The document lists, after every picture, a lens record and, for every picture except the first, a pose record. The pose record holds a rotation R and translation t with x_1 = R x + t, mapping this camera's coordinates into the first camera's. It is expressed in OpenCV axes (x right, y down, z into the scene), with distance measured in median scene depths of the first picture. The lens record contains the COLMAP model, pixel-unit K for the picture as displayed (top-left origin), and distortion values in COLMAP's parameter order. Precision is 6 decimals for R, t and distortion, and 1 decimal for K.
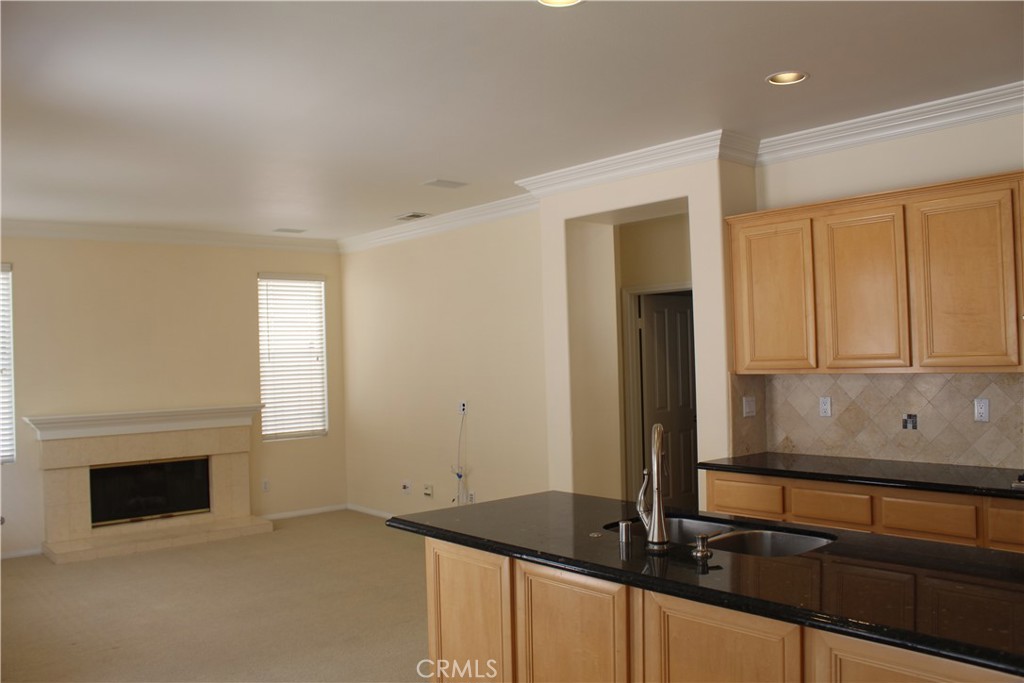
lens RADIAL K [[858.6, 0, 512.0], [0, 858.6, 341.5], [0, 0, 1]] dist [-0.179285, 0.191242]
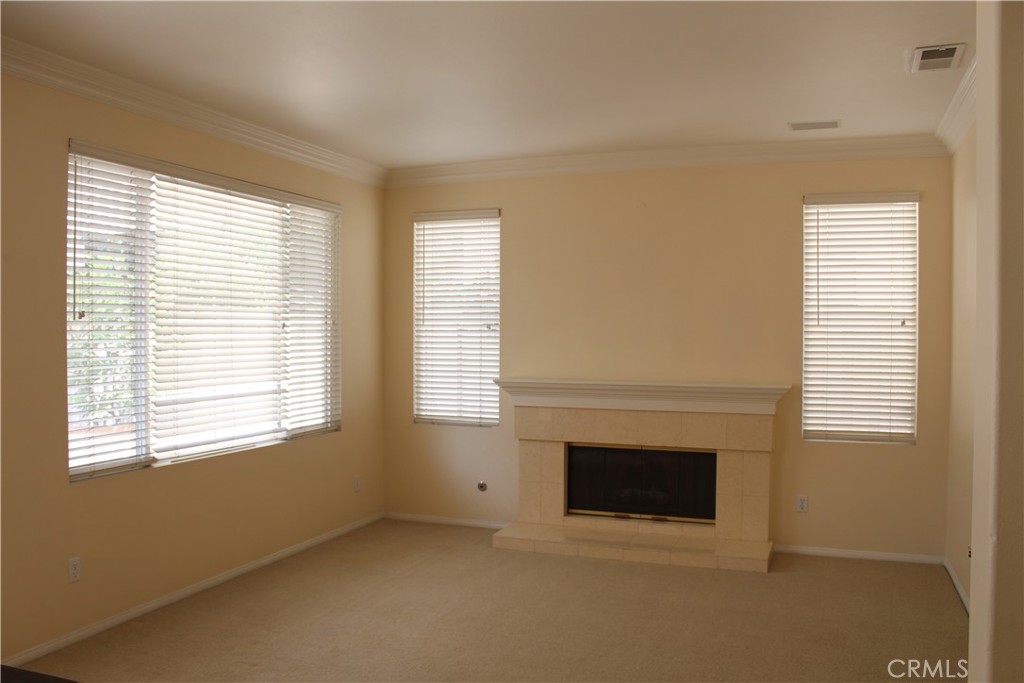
lens RADIAL K [[858.6, 0, 512.0], [0, 858.6, 341.5], [0, 0, 1]] dist [-0.179285, 0.191242]
pose [[0.475490, 0.044921, -0.878573, 0.193472], [-0.005927, 0.998836, 0.047863, 0.006039], [0.879701, -0.017551, 0.475203, 0.464298]]
